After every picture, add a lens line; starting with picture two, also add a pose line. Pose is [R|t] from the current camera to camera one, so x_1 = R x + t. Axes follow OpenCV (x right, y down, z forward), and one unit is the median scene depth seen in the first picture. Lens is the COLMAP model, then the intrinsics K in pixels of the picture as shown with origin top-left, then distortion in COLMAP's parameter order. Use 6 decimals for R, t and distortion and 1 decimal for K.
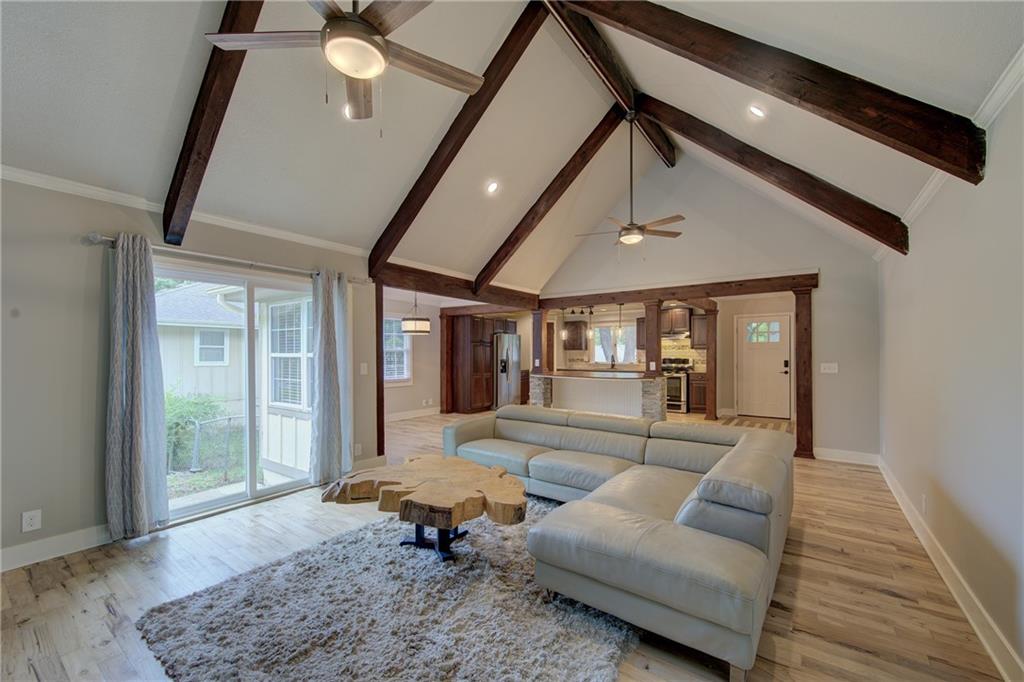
lens RADIAL K [[413.1, 0, 512.4], [0, 413.1, 347.8], [0, 0, 1]] dist [-0.000940, 0.000316]
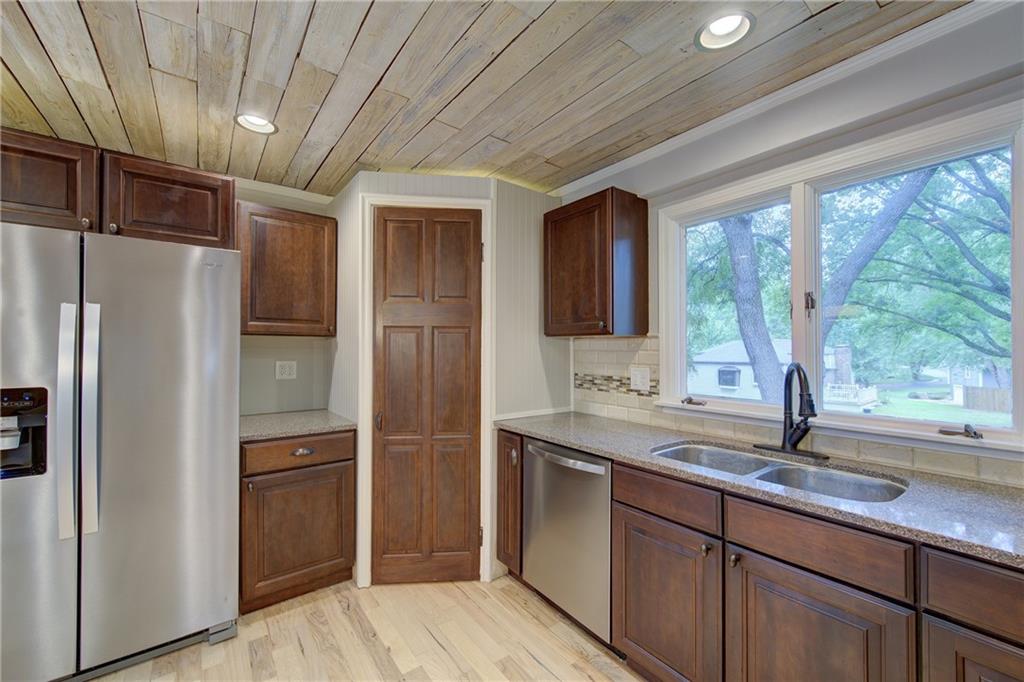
lens RADIAL K [[413.1, 0, 506.9], [0, 413.1, 345.5], [0, 0, 1]] dist [-0.000940, 0.000316]
pose [[0.952375, 0.006027, -0.304869, 0.256412], [-0.003771, 0.999961, 0.007988, 0.011407], [0.304906, -0.006458, 0.952361, 1.130366]]
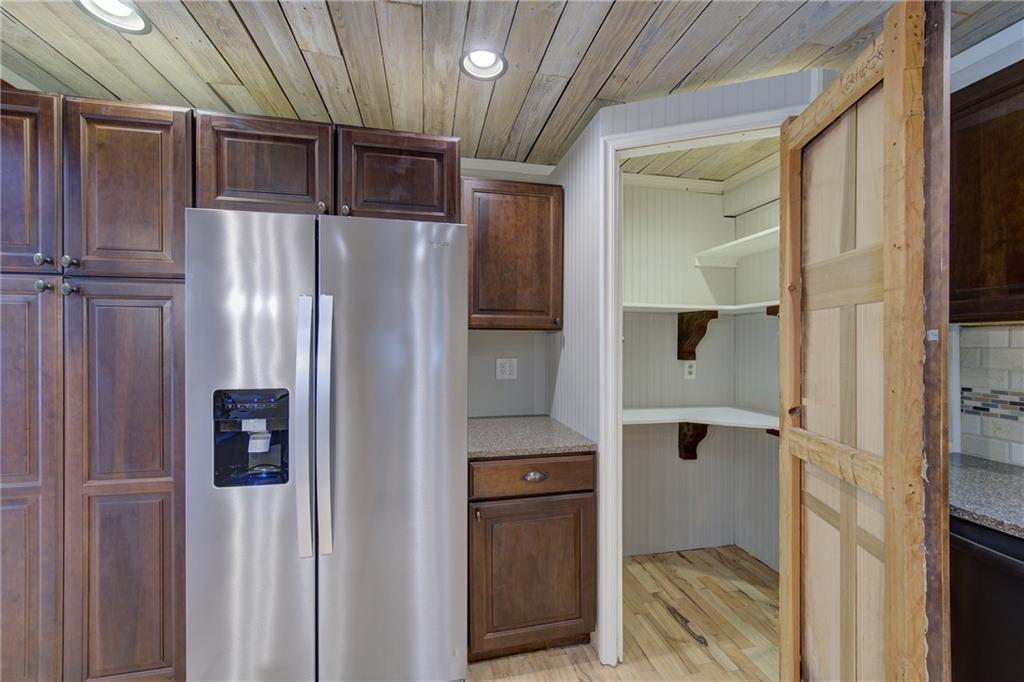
lens RADIAL K [[413.1, 0, 517.3], [0, 413.1, 340.3], [0, 0, 1]] dist [-0.000940, 0.000316]
pose [[0.744338, 0.001836, -0.667800, 0.174981], [0.004725, 0.999957, 0.008015, 0.011933], [0.667786, -0.009121, 0.744297, 1.188274]]
